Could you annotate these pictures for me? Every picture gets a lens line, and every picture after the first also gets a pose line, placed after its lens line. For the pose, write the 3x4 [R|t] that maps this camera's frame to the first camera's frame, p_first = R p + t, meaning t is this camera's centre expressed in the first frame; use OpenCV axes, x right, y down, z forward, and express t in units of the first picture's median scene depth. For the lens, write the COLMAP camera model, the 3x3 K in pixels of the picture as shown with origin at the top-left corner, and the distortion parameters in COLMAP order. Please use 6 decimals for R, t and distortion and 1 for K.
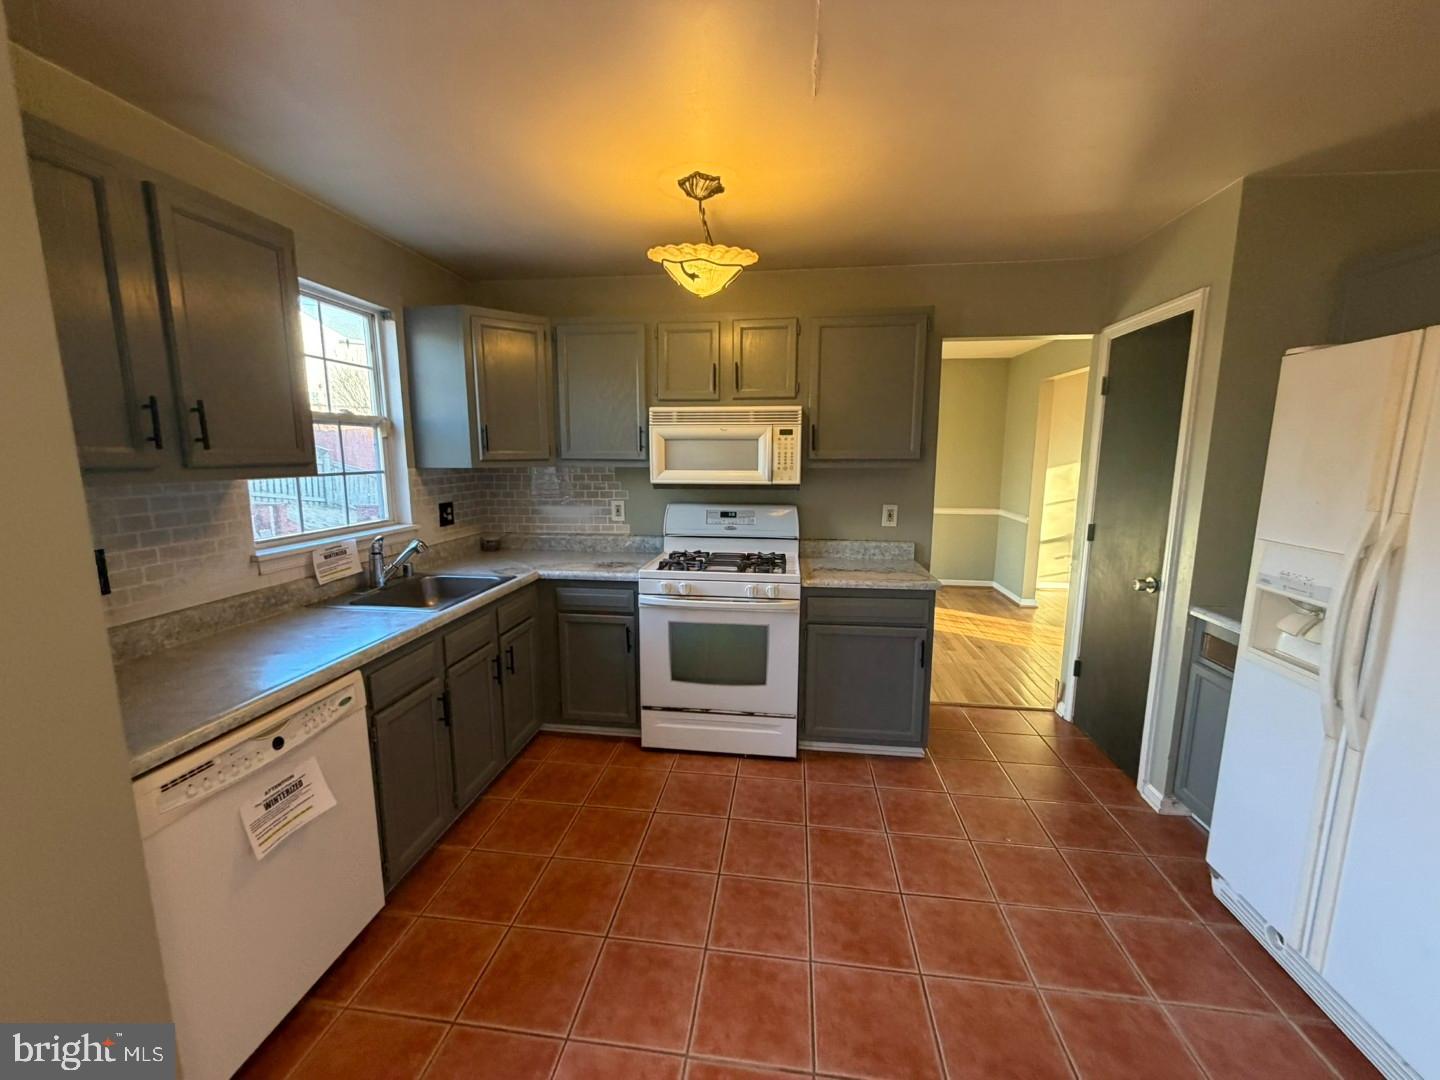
lens RADIAL K [[574.5, 0, 716.3], [0, 574.5, 537.9], [0, 0, 1]] dist [-0.000453, -0.000335]
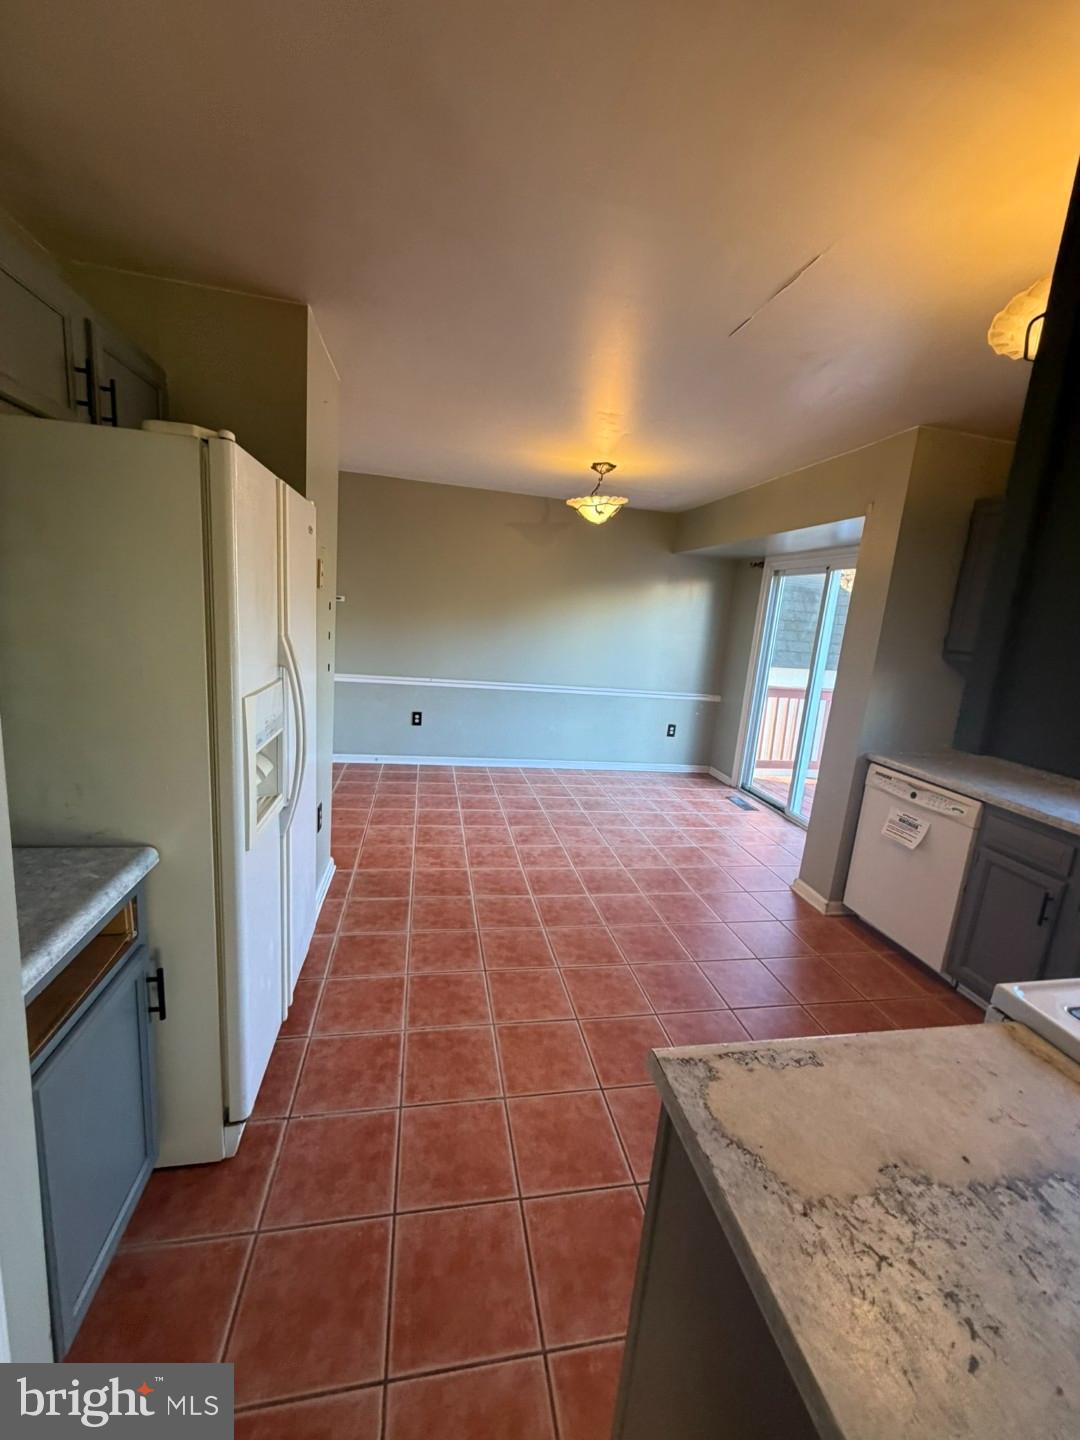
lens RADIAL K [[574.5, 0, 540.9], [0, 574.5, 715.2], [0, 0, 1]] dist [-0.000453, -0.000335]
pose [[-0.943971, -0.020111, -0.329416, 0.606013], [-0.130362, 0.939694, 0.316197, -0.194169], [0.303191, 0.341424, -0.889666, 1.313624]]
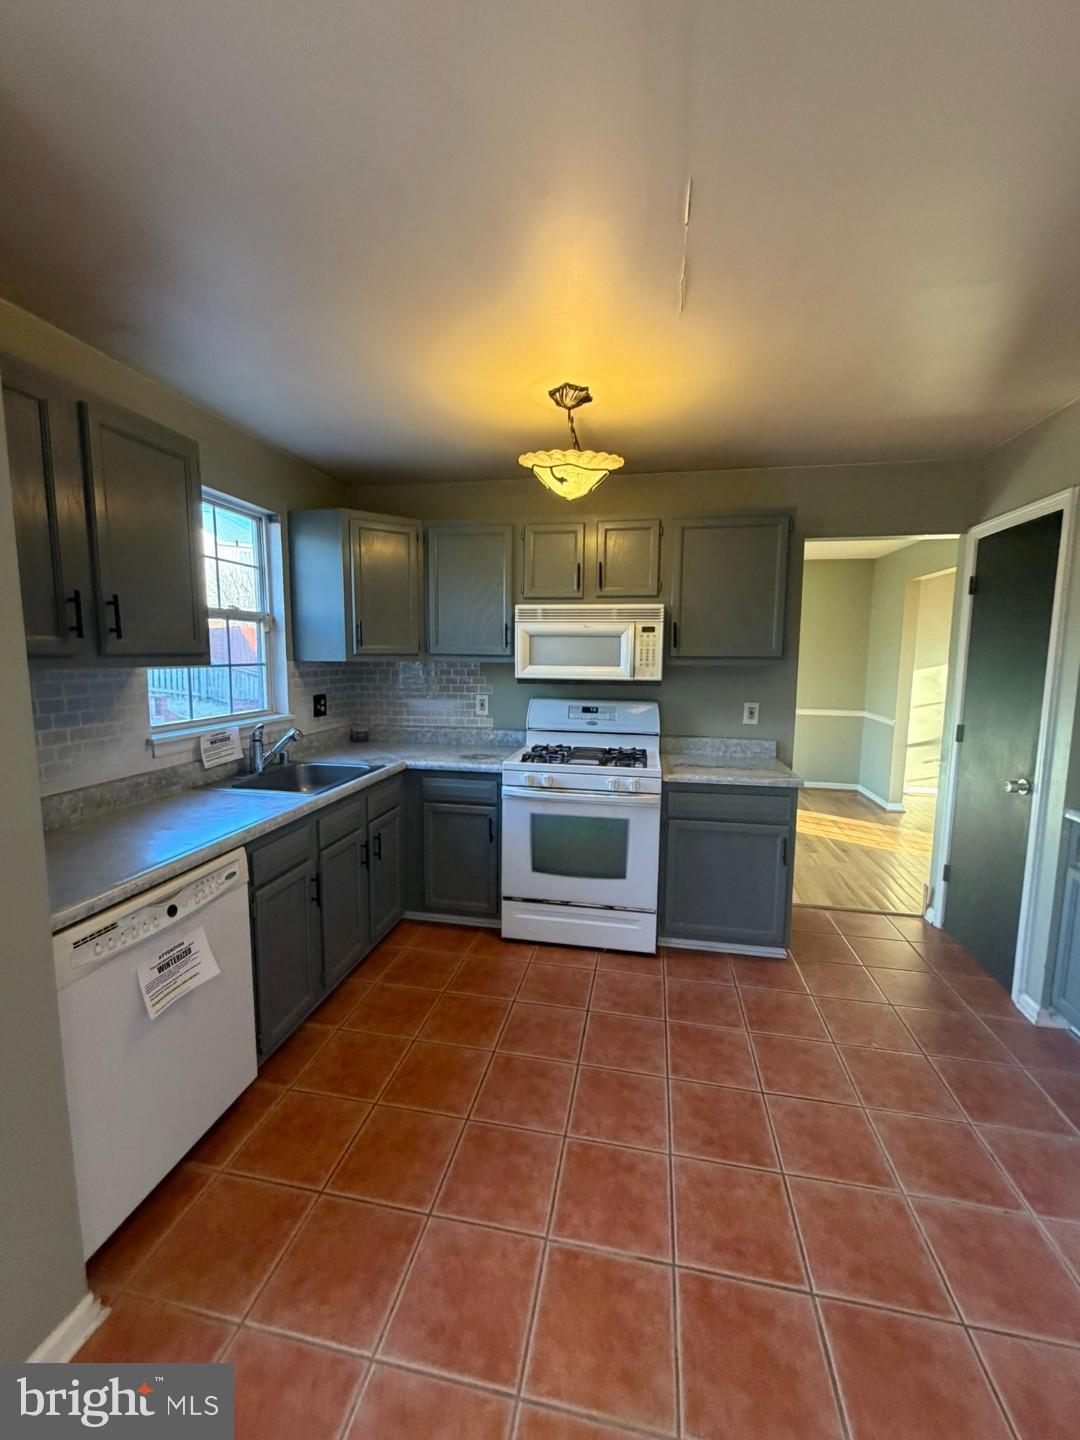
lens RADIAL K [[574.5, 0, 540.9], [0, 574.5, 715.2], [0, 0, 1]] dist [-0.000453, -0.000335]
pose [[0.998317, 0.014720, -0.056094, -0.011296], [-0.016874, 0.999131, -0.038114, 0.012464], [0.055485, 0.038996, 0.997698, -0.028677]]
